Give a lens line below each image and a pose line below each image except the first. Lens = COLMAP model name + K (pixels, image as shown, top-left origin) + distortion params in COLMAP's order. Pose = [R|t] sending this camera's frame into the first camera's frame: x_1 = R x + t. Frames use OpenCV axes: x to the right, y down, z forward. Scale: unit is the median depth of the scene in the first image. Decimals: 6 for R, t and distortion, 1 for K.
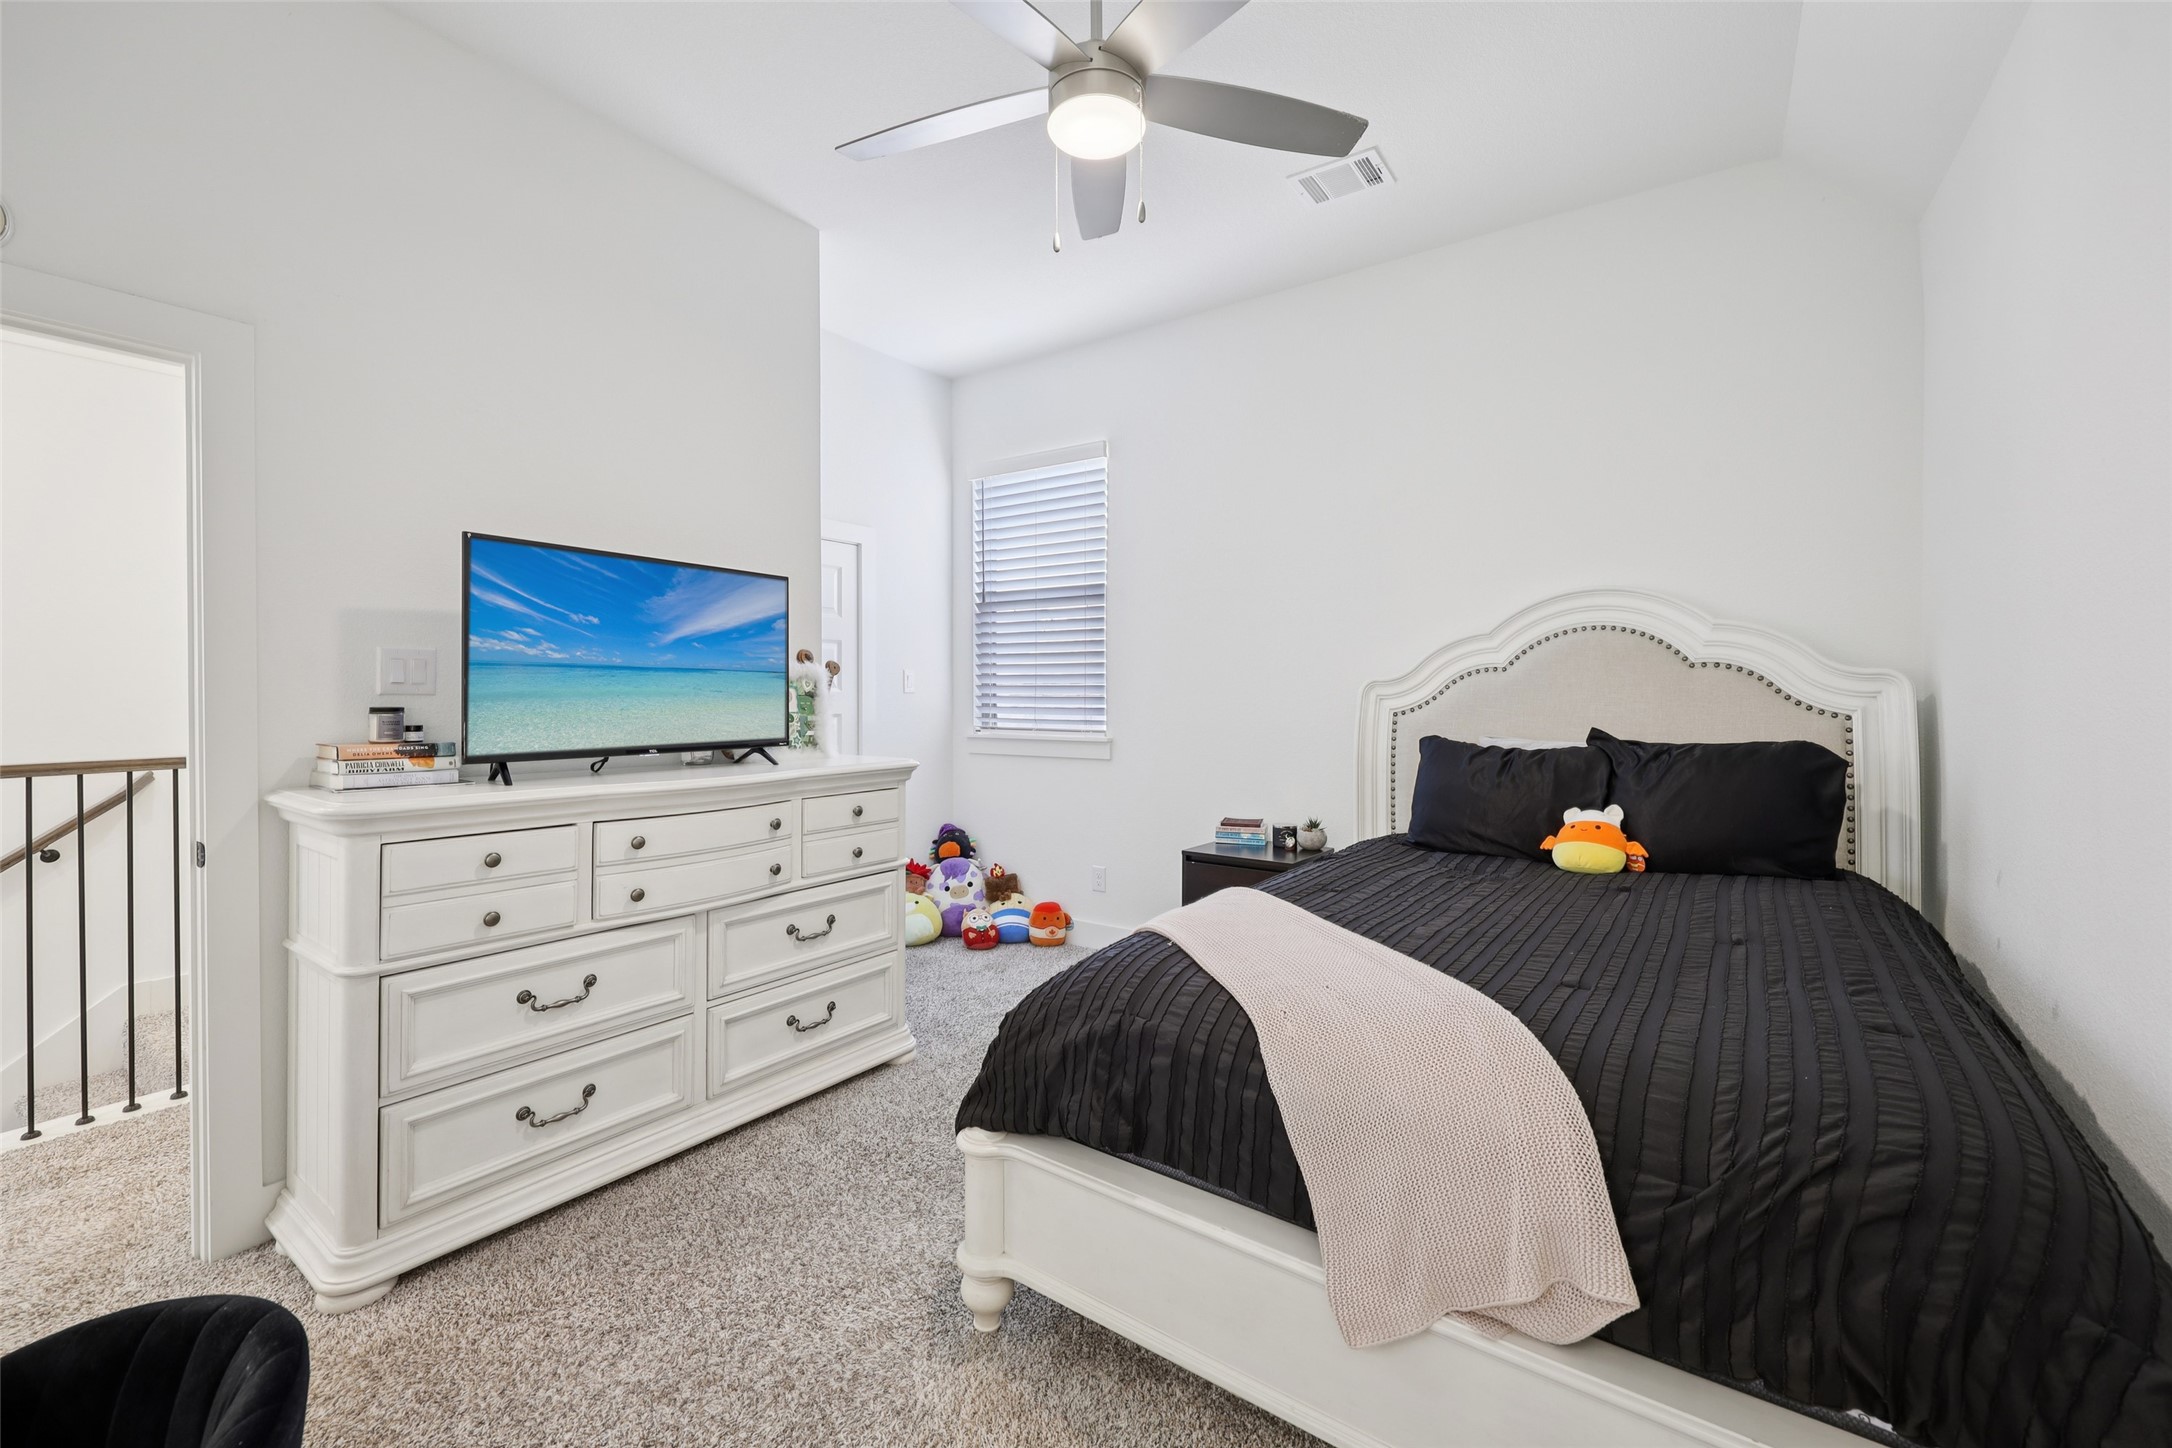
lens RADIAL K [[894.6, 0, 1090.2], [0, 894.6, 699.1], [0, 0, 1]] dist [0.000067, 0.000062]
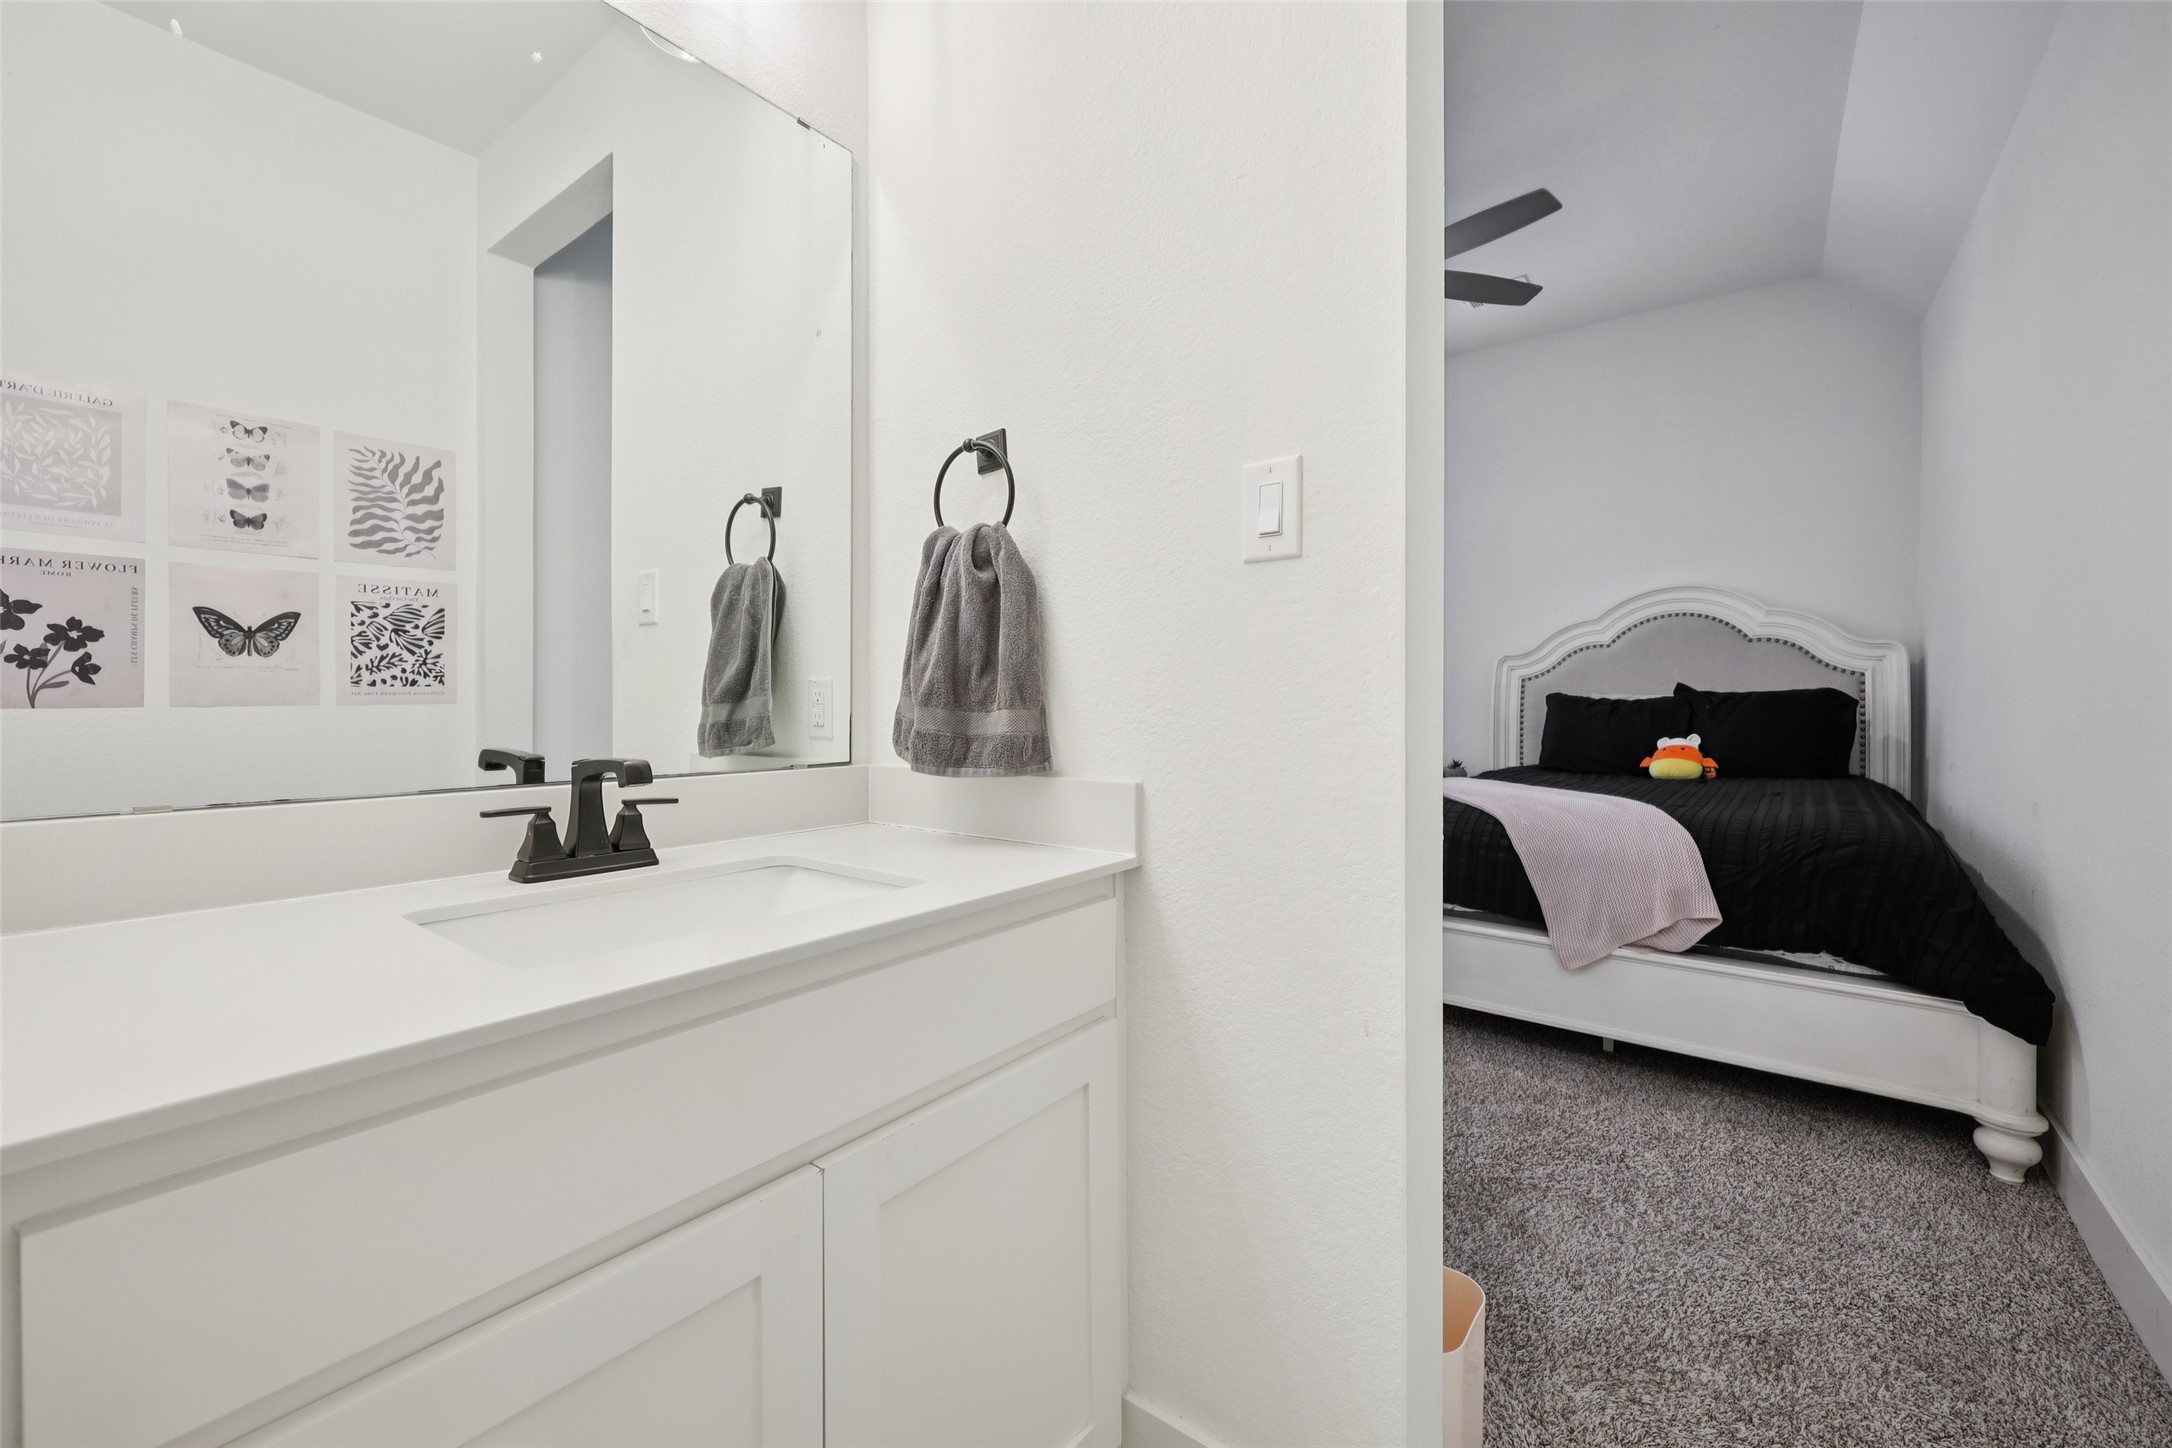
lens RADIAL K [[890.1, 0, 1084.8], [0, 890.1, 713.3], [0, 0, 1]] dist [0.000830, 0.000019]
pose [[0.998835, 0.004952, -0.047998, -0.330745], [-0.004601, 0.999962, 0.007401, 0.077178], [0.048033, -0.007172, 0.998820, -0.488023]]
